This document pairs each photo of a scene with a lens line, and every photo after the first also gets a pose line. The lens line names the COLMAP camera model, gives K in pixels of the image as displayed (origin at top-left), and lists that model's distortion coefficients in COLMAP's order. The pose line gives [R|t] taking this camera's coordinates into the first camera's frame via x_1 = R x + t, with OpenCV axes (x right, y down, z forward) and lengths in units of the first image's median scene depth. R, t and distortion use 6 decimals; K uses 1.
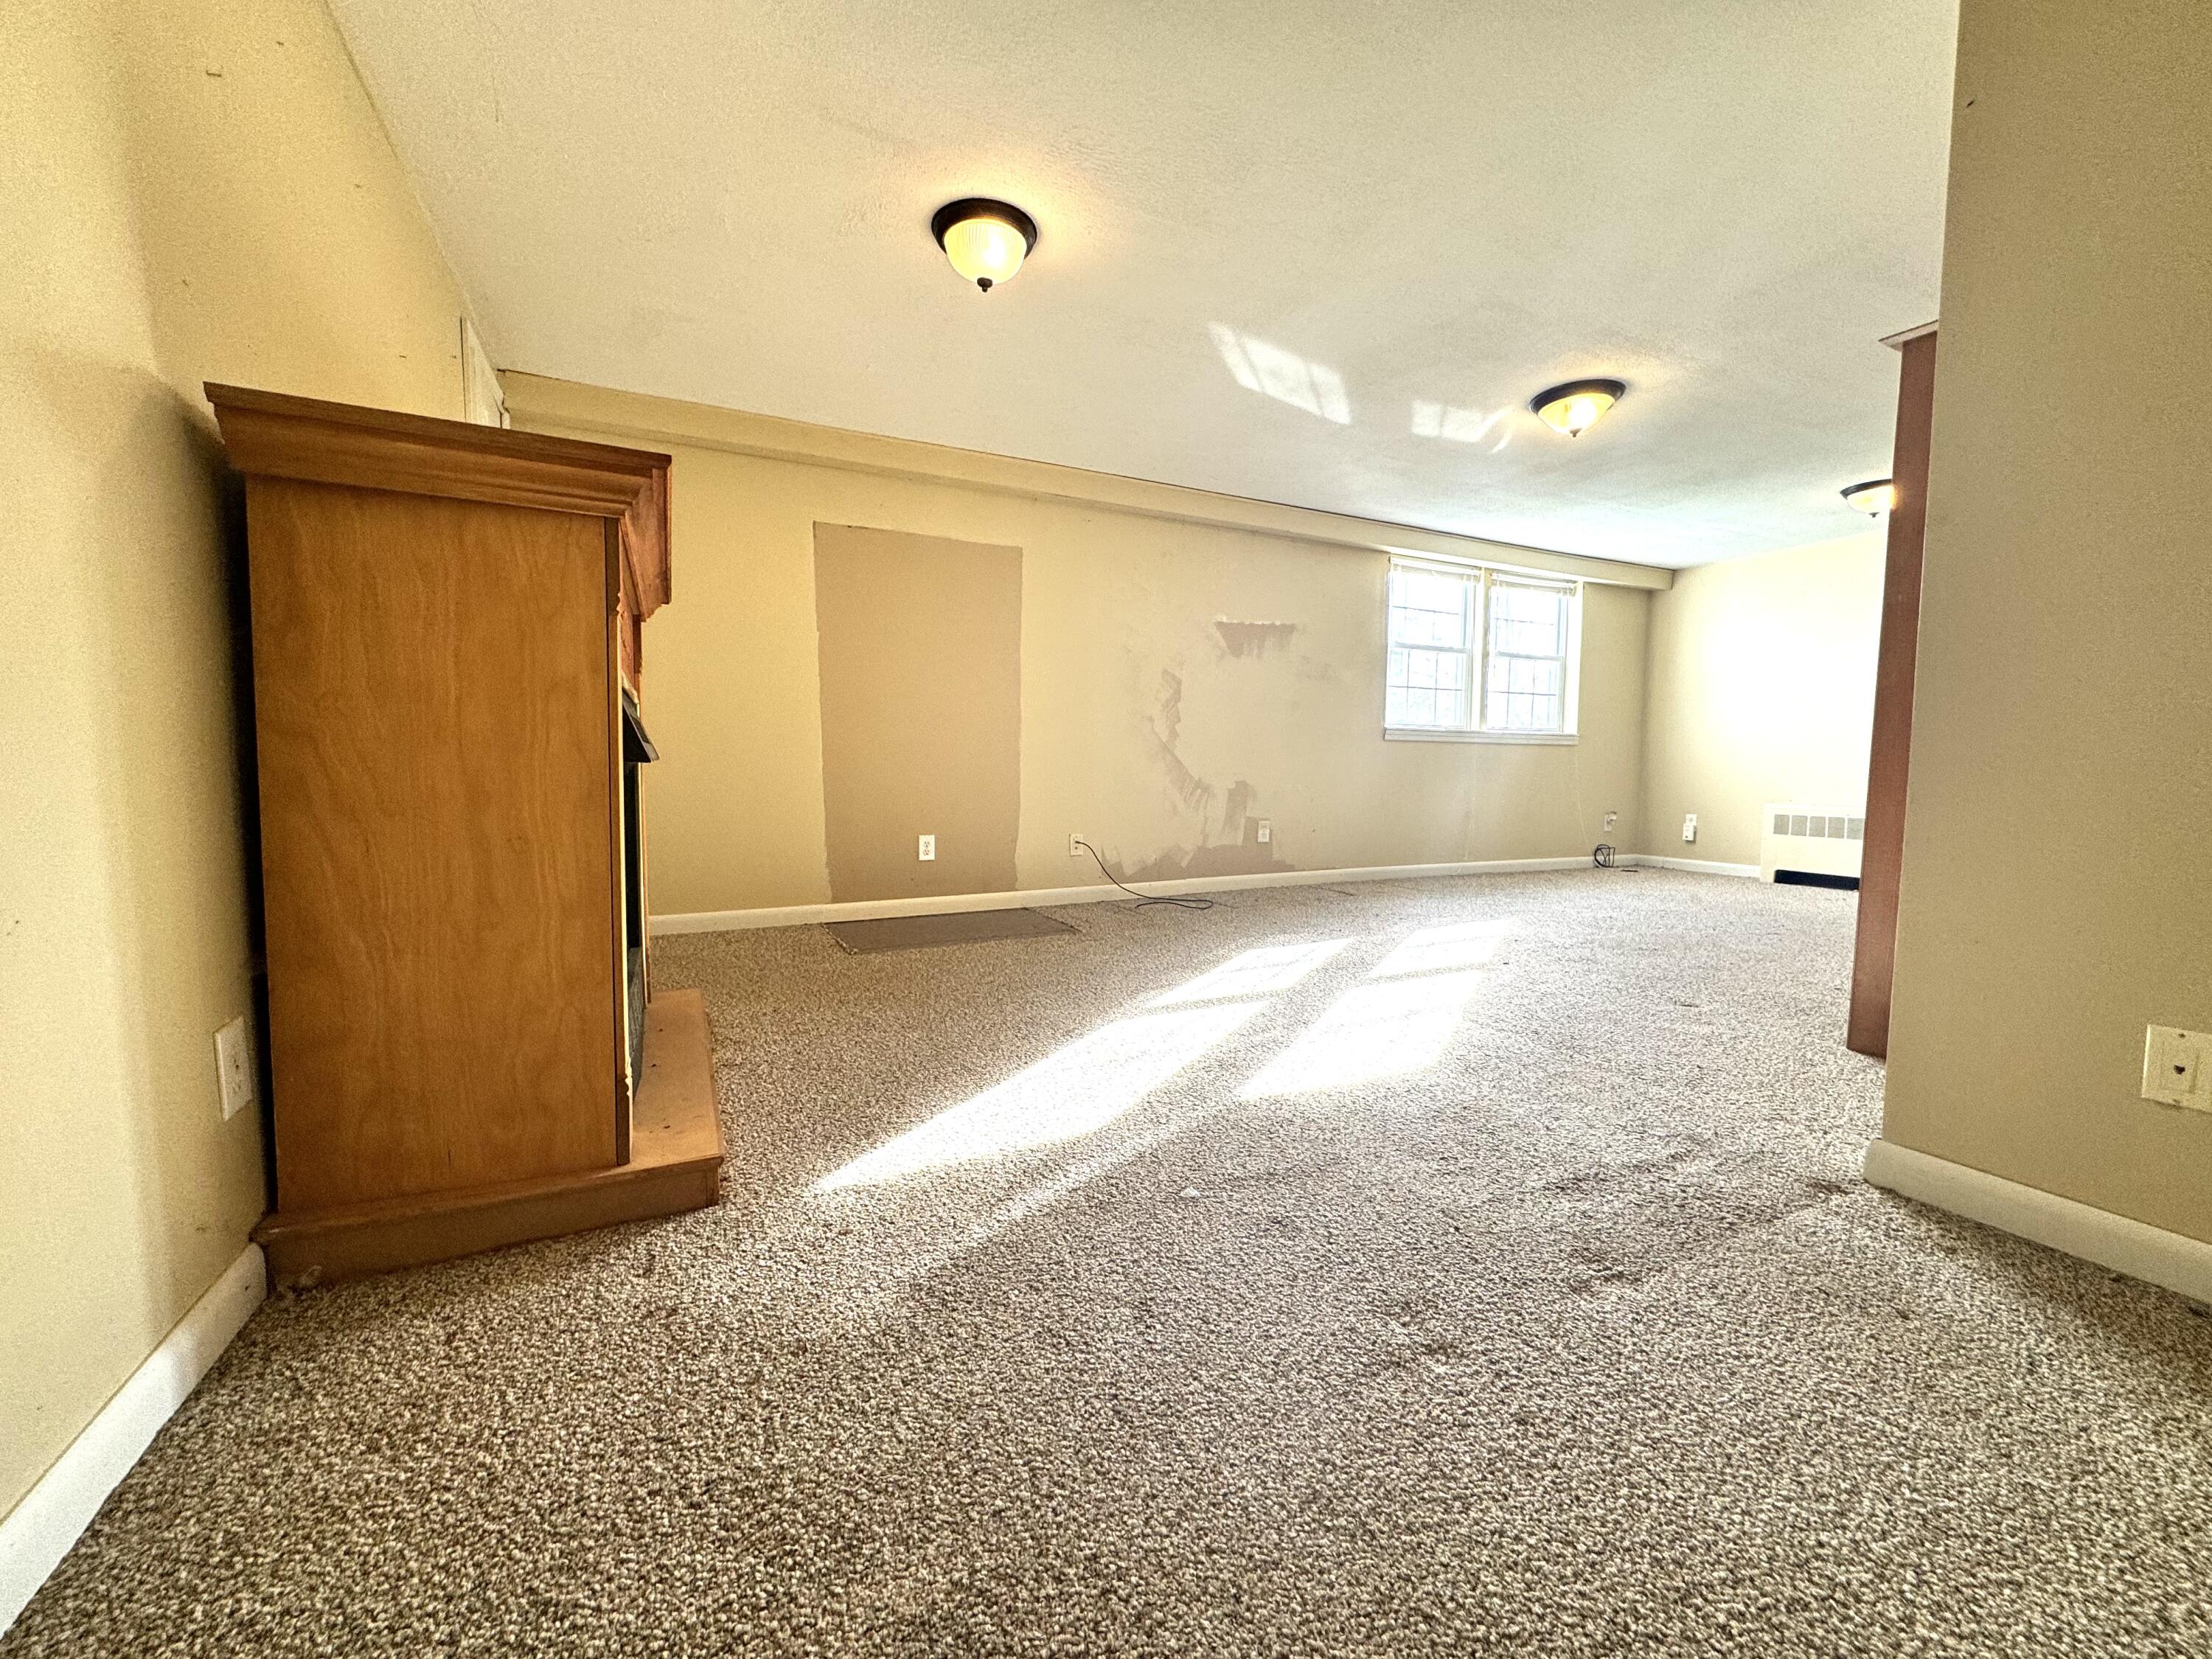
lens RADIAL K [[888.6, 0, 1106.0], [0, 888.6, 829.5], [0, 0, 1]] dist [-0.005946, 0.001041]
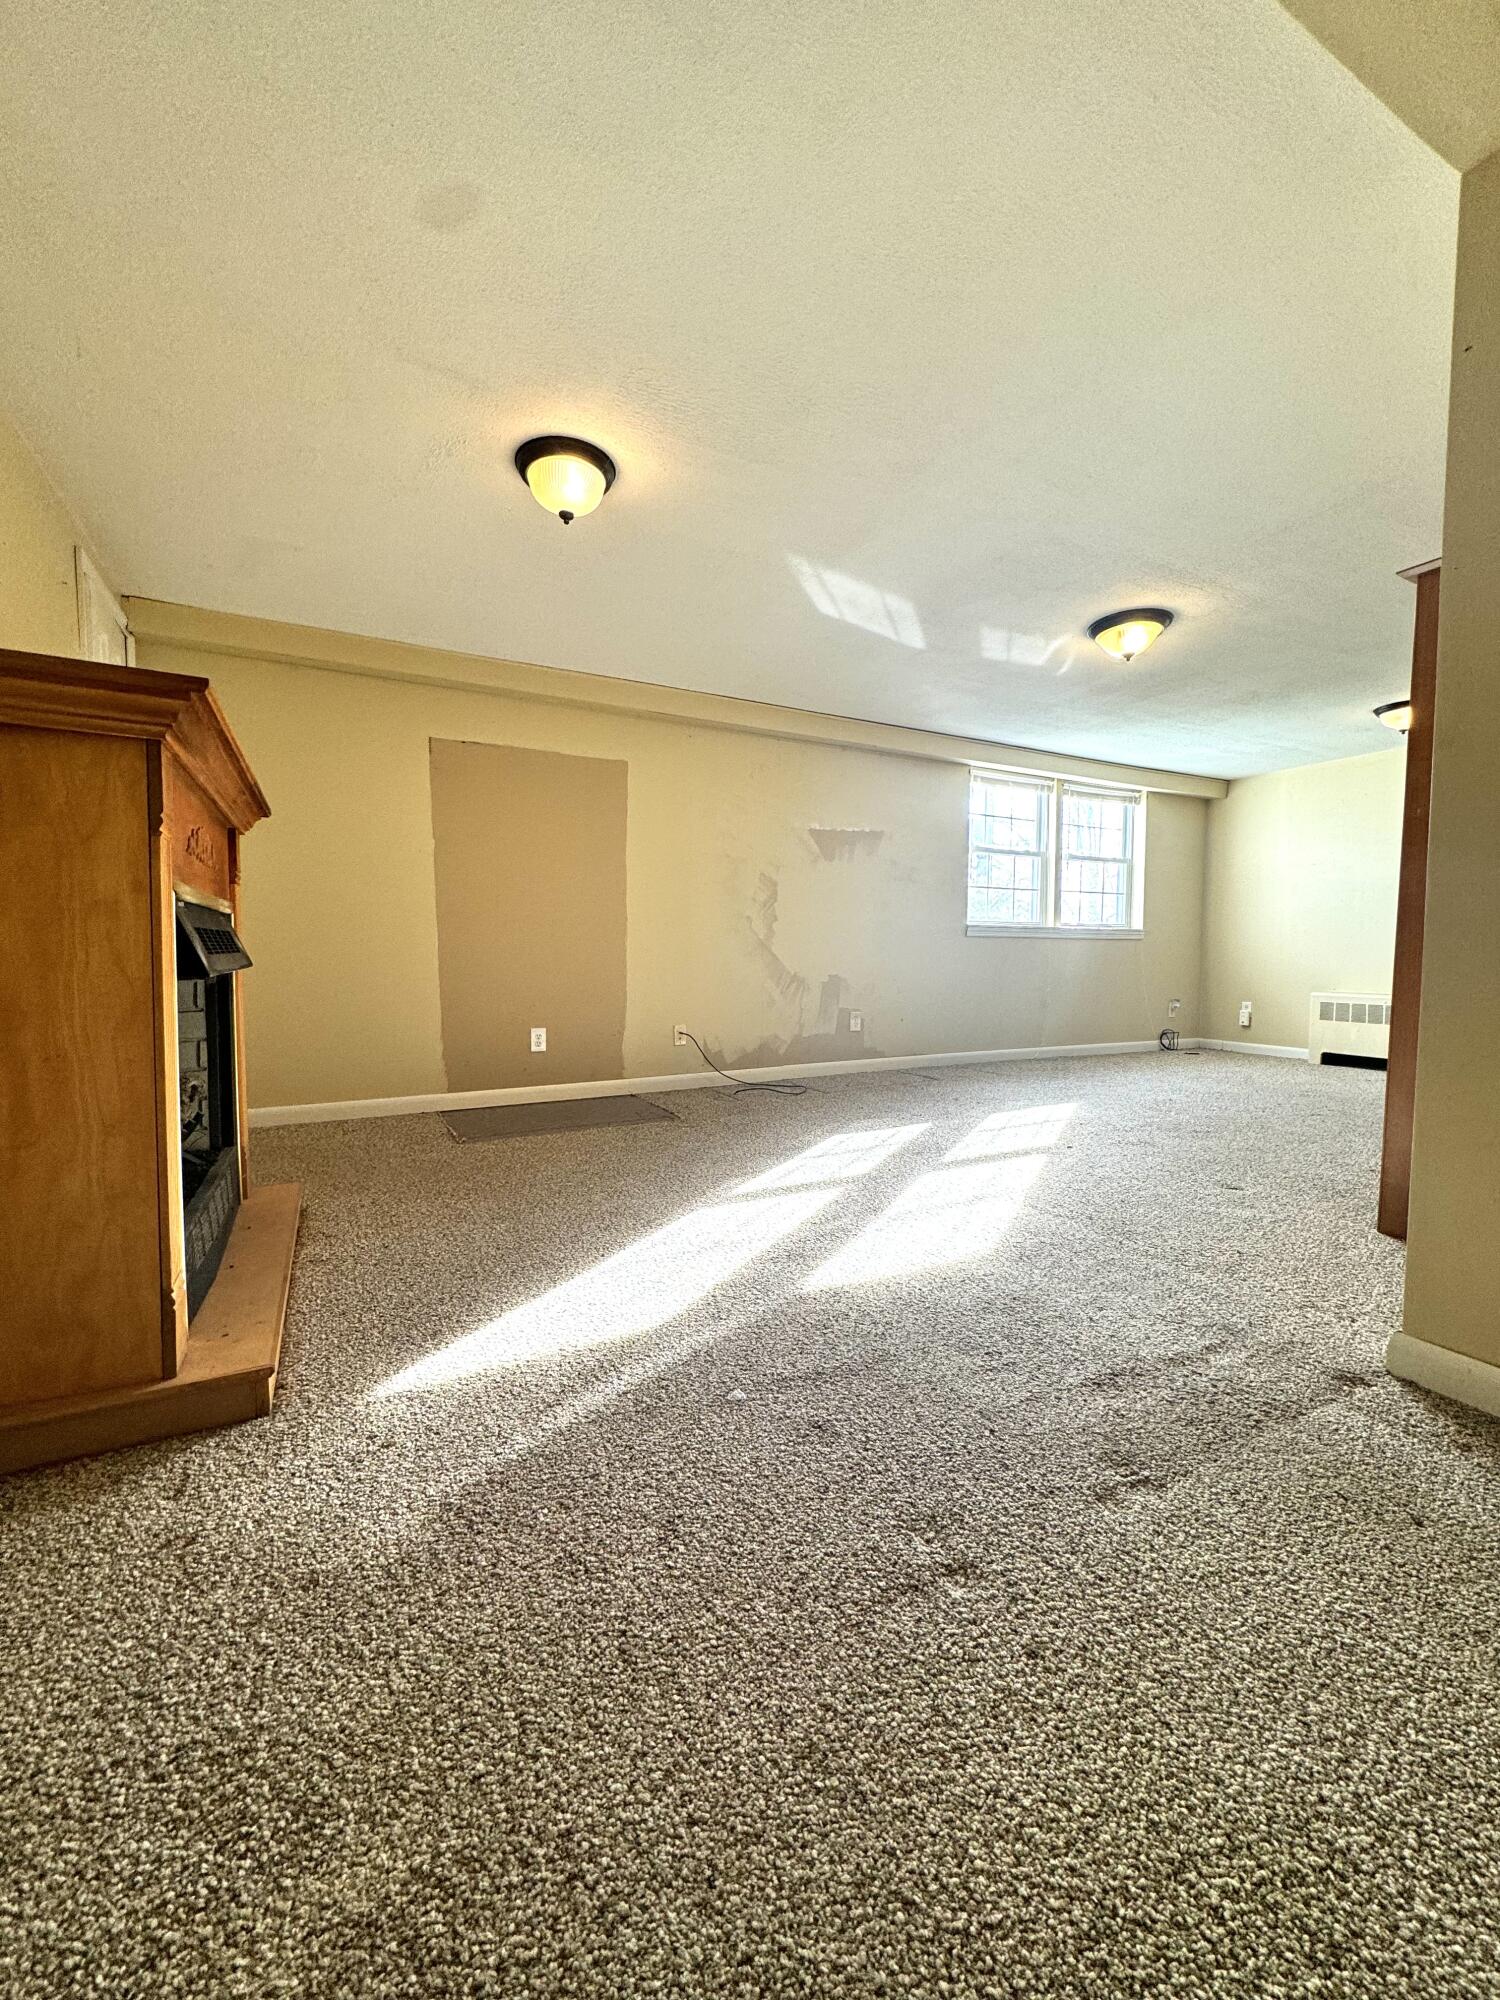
lens RADIAL K [[803.4, 0, 750.0], [0, 803.4, 1000.0], [0, 0, 1]] dist [-0.005946, 0.001041]
pose [[0.999779, -0.005962, 0.020155, 0.128705], [0.006258, 0.999873, -0.014659, -0.044472], [-0.020065, 0.014782, 0.999689, 0.094834]]
